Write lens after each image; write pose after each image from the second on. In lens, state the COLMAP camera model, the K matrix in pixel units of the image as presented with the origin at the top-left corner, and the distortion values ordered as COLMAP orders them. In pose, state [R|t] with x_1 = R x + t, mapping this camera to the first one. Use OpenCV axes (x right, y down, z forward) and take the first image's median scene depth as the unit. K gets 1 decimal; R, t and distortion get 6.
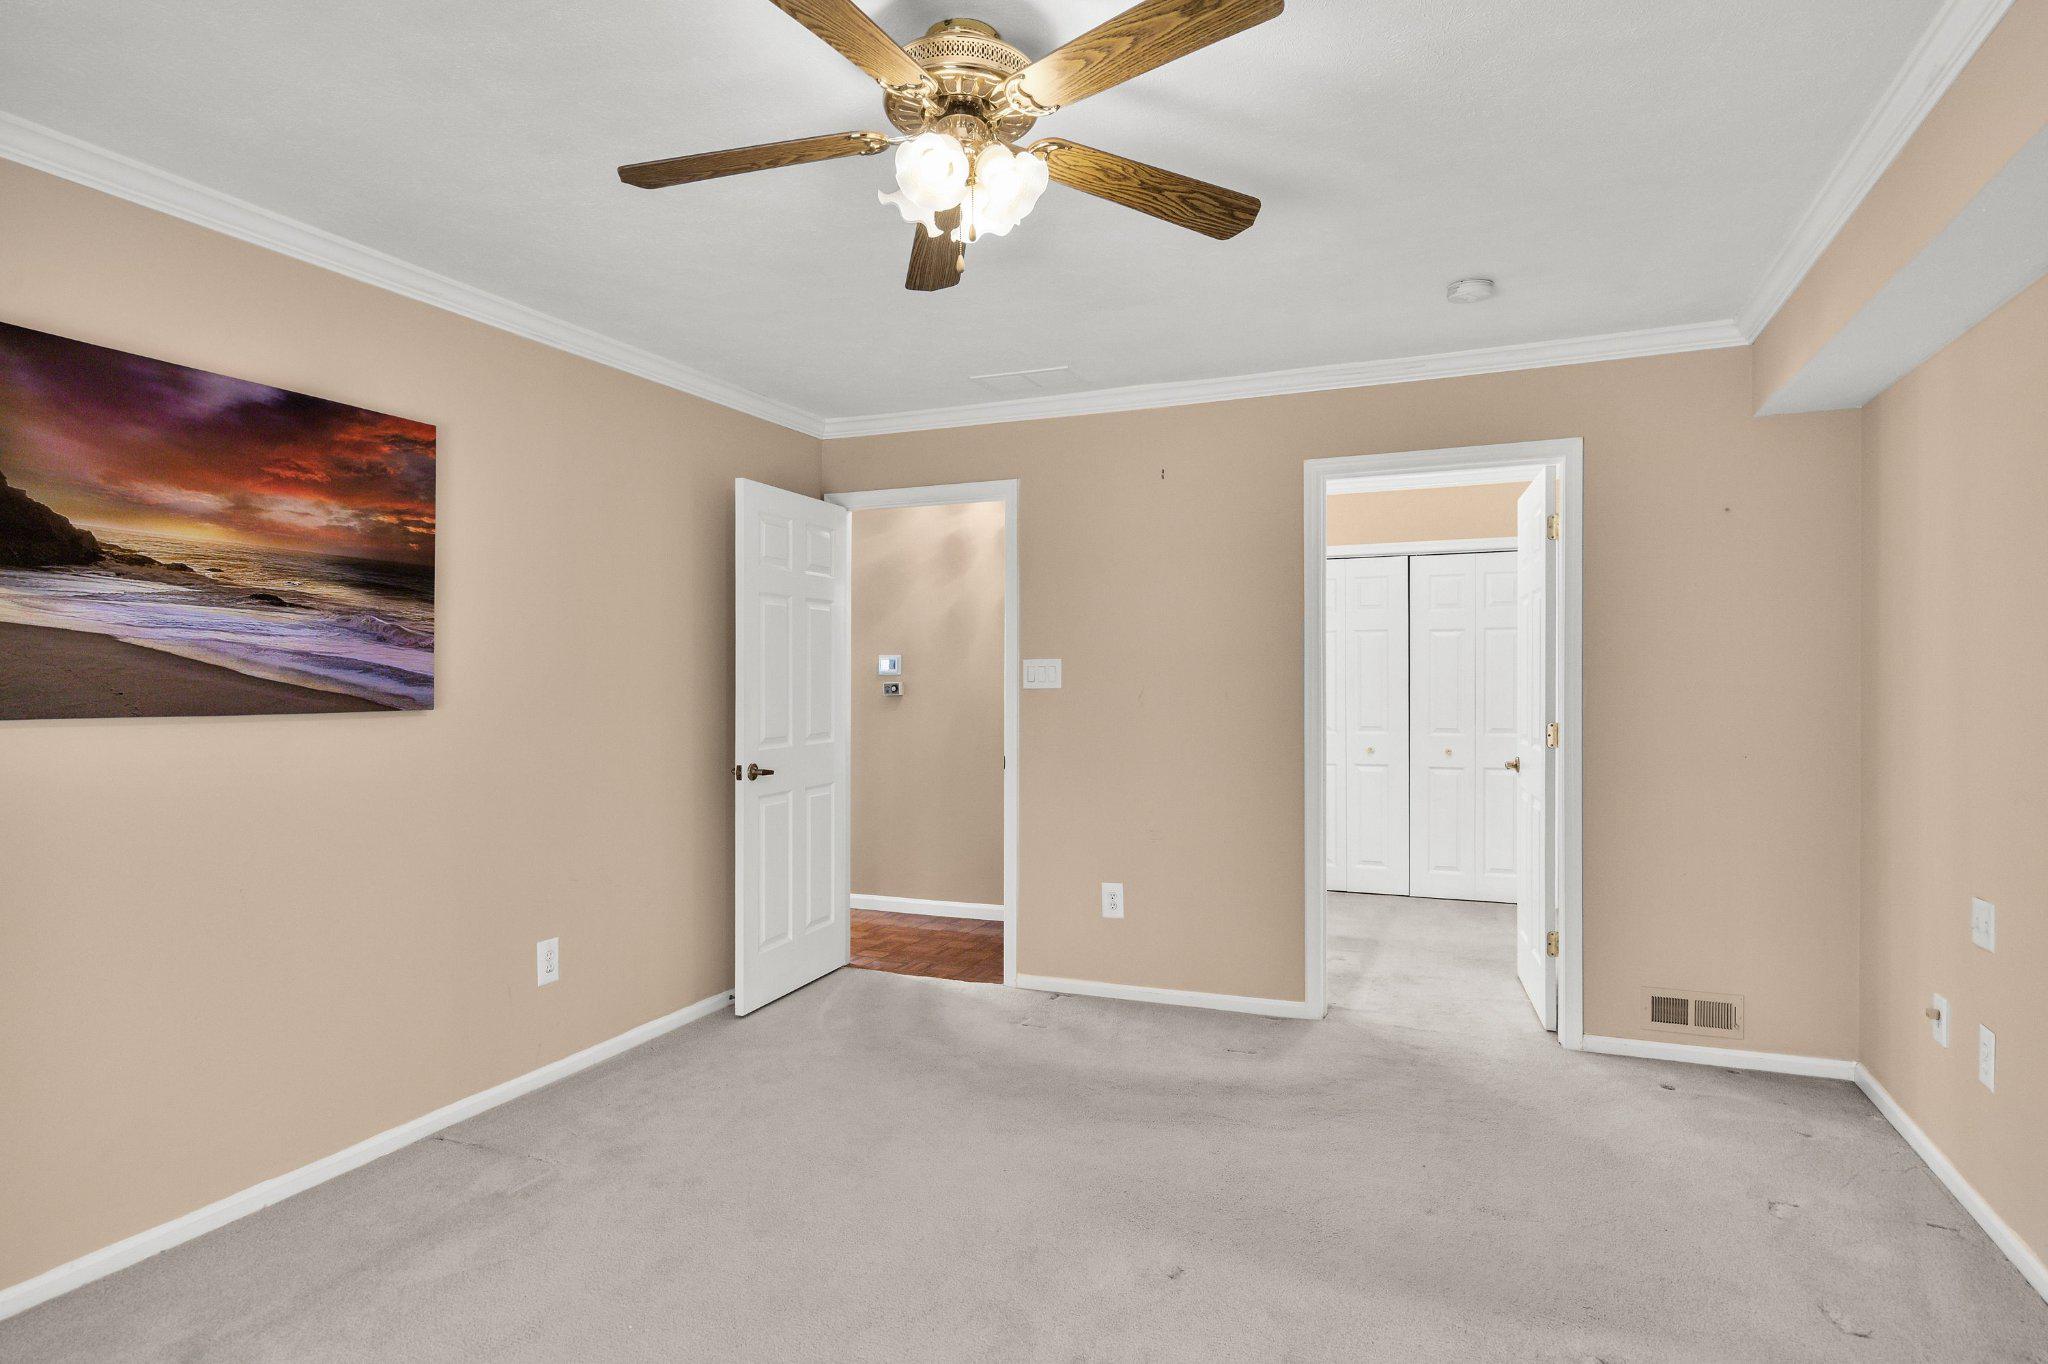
lens RADIAL K [[1159.3, 0, 1021.9], [0, 1159.3, 682.0], [0, 0, 1]] dist [-0.000656, -0.000279]
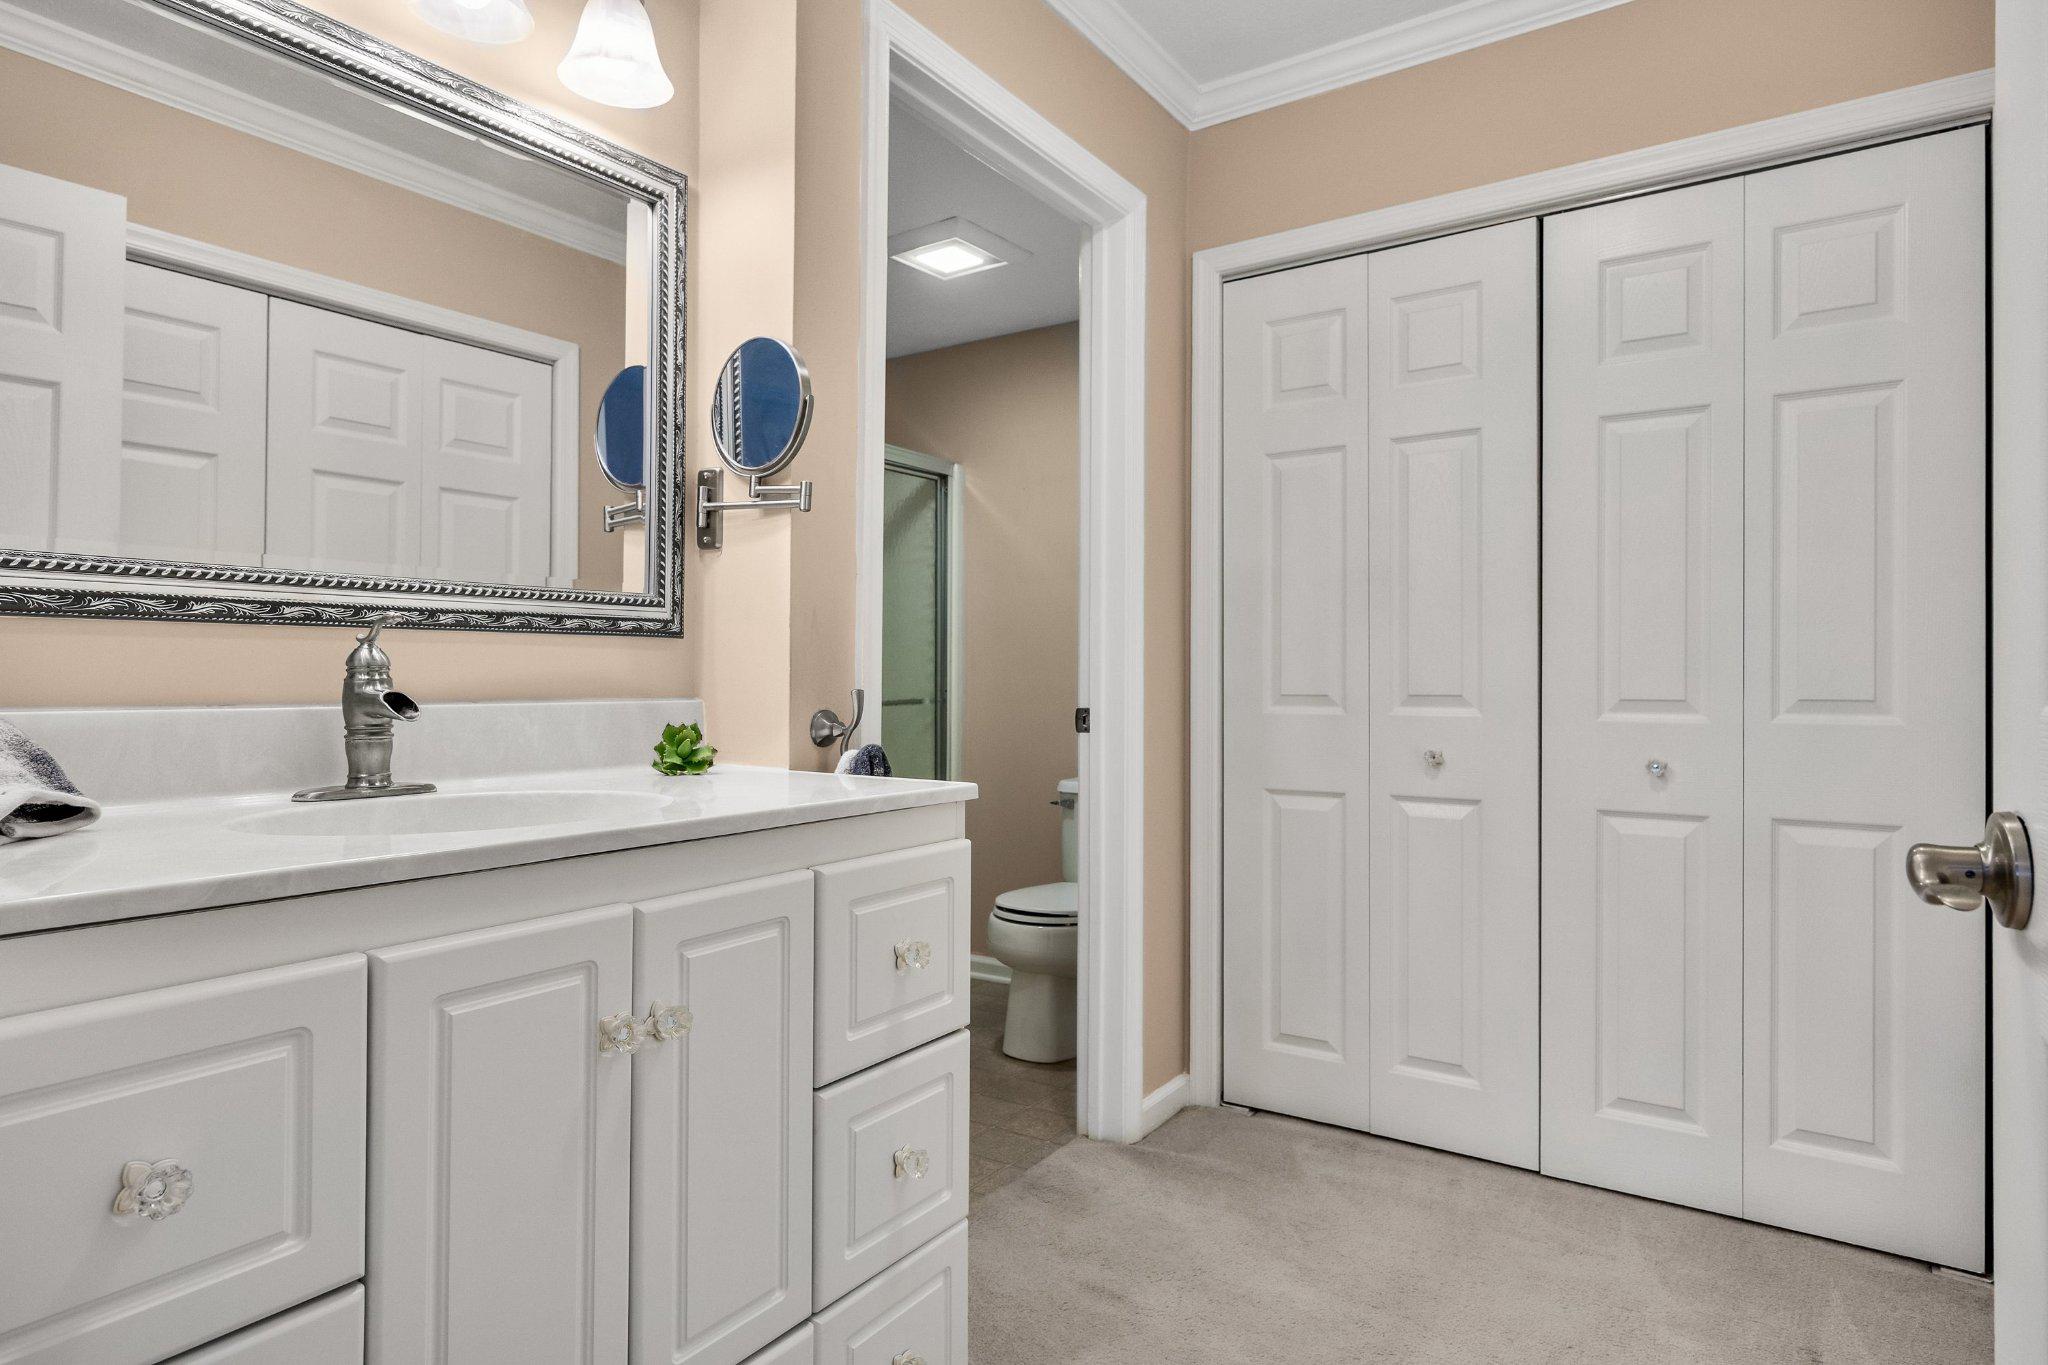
lens RADIAL K [[1159.3, 0, 1025.9], [0, 1159.3, 679.5], [0, 0, 1]] dist [-0.000656, -0.000279]
pose [[0.980452, 0.000333, -0.196758, 0.250942], [-0.001160, 0.999991, -0.004088, 0.035662], [0.196755, 0.004237, 0.980444, 0.625164]]
